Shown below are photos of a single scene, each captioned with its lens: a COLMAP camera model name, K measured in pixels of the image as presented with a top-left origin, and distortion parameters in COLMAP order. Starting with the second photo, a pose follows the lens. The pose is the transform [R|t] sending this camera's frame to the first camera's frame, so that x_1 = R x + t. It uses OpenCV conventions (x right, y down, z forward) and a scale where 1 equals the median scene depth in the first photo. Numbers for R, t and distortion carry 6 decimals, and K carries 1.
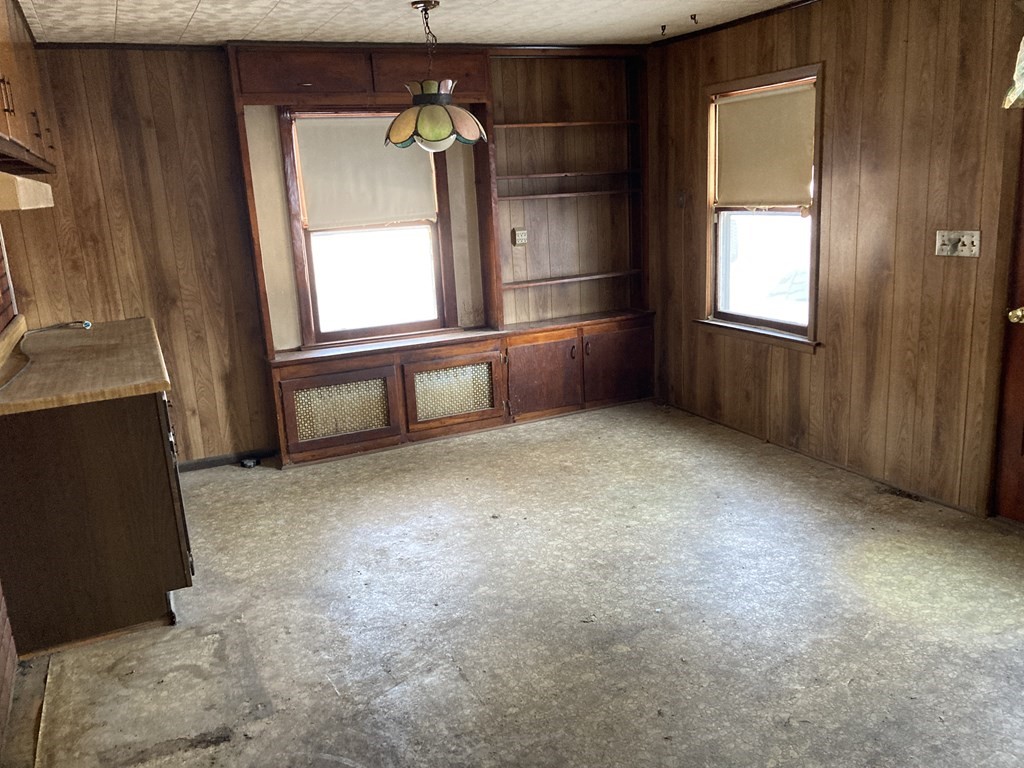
lens RADIAL K [[829.7, 0, 508.2], [0, 829.7, 386.9], [0, 0, 1]] dist [0.006798, -0.001114]
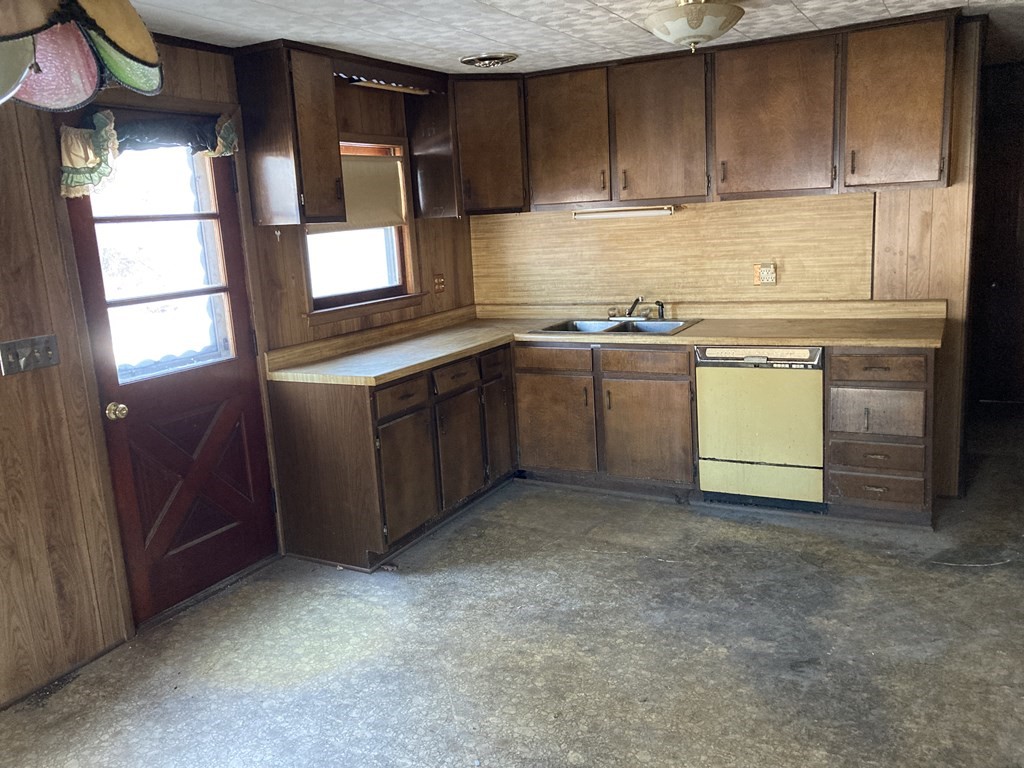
lens RADIAL K [[829.7, 0, 505.8], [0, 829.7, 381.0], [0, 0, 1]] dist [0.006798, -0.001114]
pose [[-0.589602, -0.064197, 0.805139, -0.401363], [0.285730, 0.915799, 0.282260, -0.250550], [-0.755465, 0.396474, -0.521614, 1.105941]]
